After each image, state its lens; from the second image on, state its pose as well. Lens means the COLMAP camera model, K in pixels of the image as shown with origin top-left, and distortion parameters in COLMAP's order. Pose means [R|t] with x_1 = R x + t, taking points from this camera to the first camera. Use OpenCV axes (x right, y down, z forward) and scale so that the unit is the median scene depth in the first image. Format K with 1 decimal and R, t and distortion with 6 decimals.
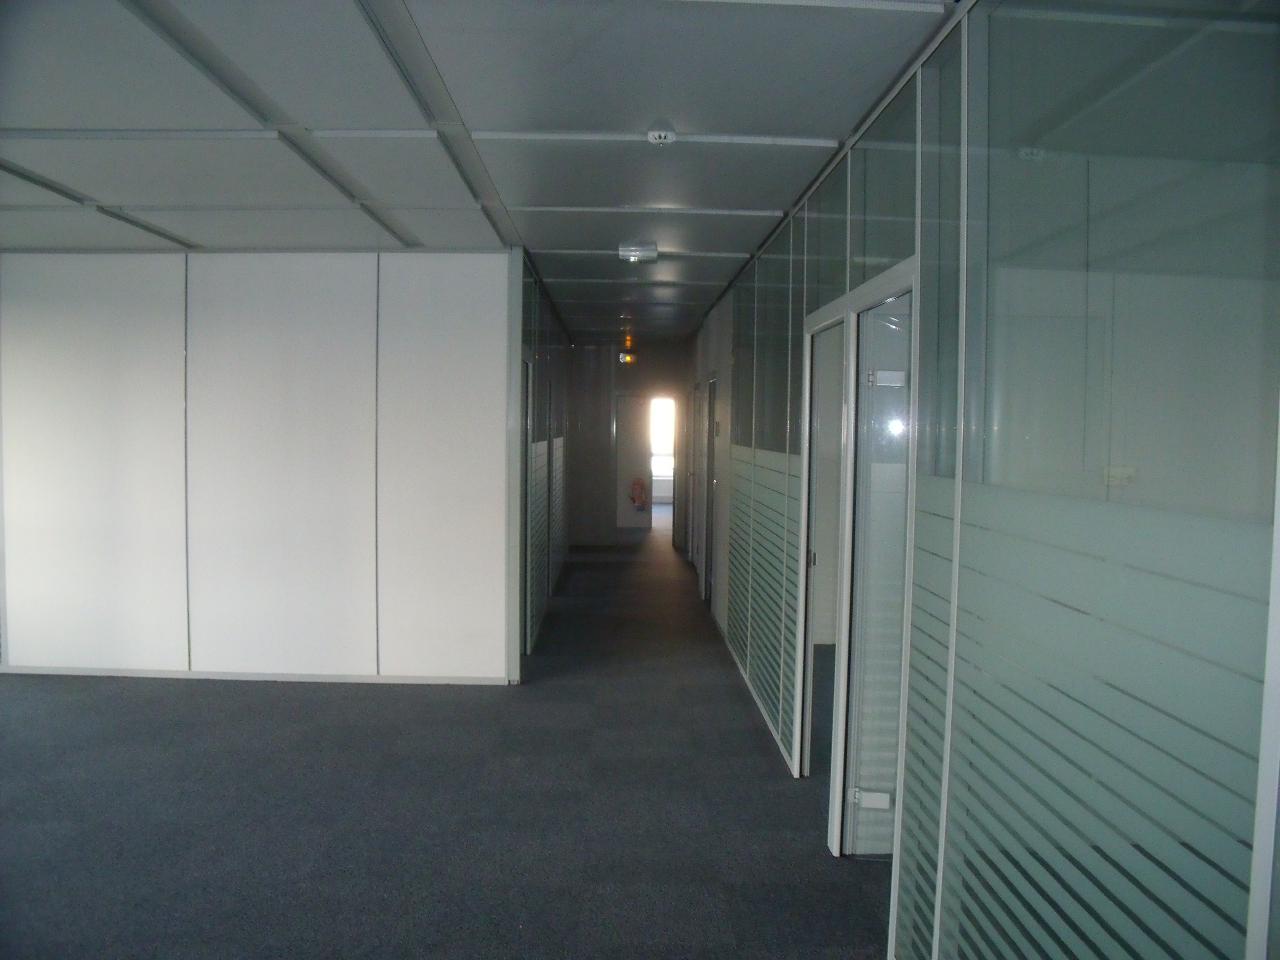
lens RADIAL K [[1094.7, 0, 640.0], [0, 1094.7, 480.0], [0, 0, 1]] dist [-0.169656, 0.007449]
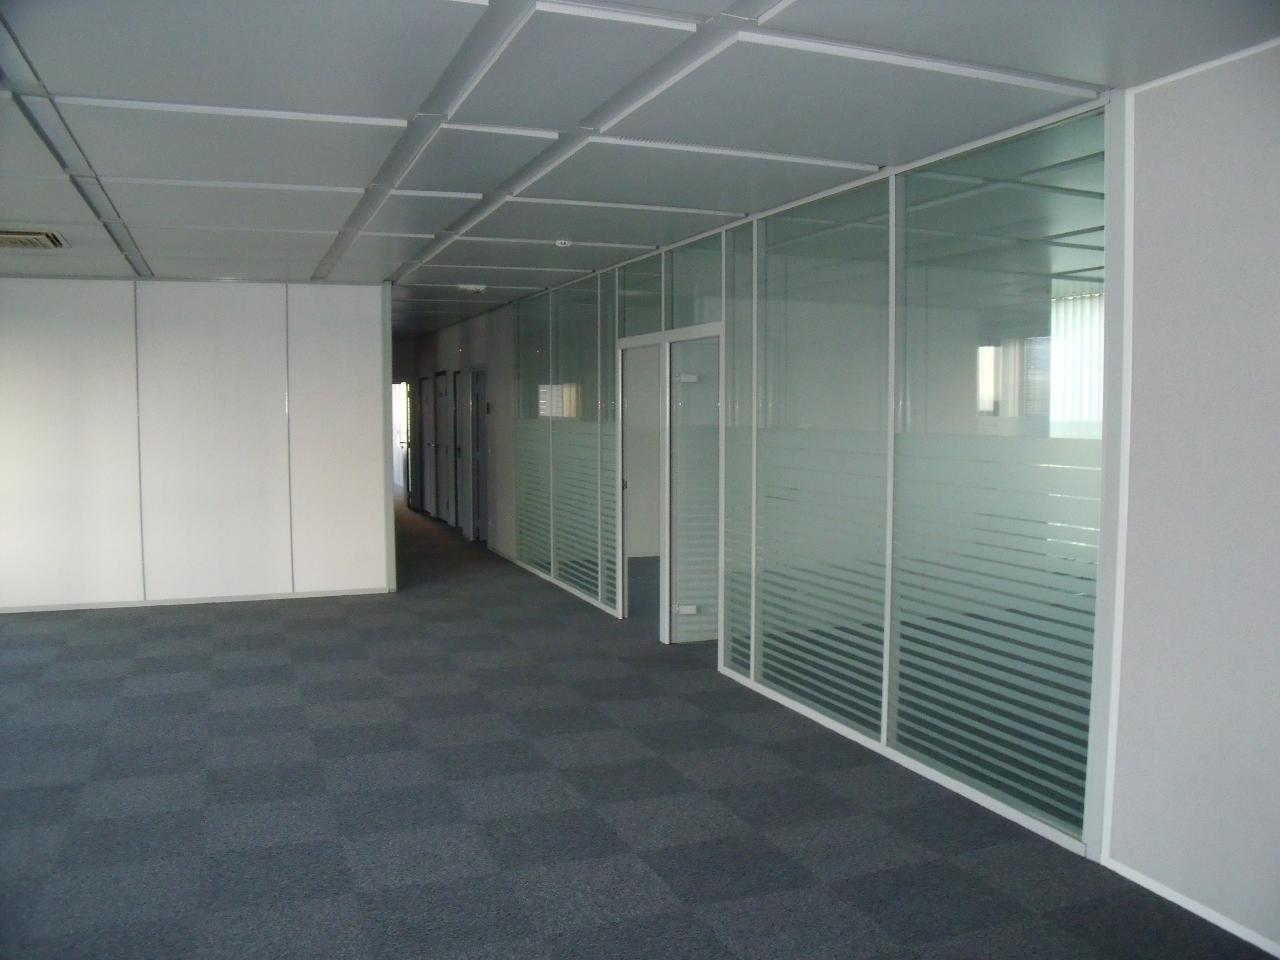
lens RADIAL K [[1094.7, 0, 640.0], [0, 1094.7, 480.0], [0, 0, 1]] dist [-0.169656, 0.007449]
pose [[0.941491, -0.037046, 0.334996, -0.289314], [0.030346, 0.999221, 0.025214, 0.018098], [-0.335669, -0.013573, 0.941882, -0.443166]]
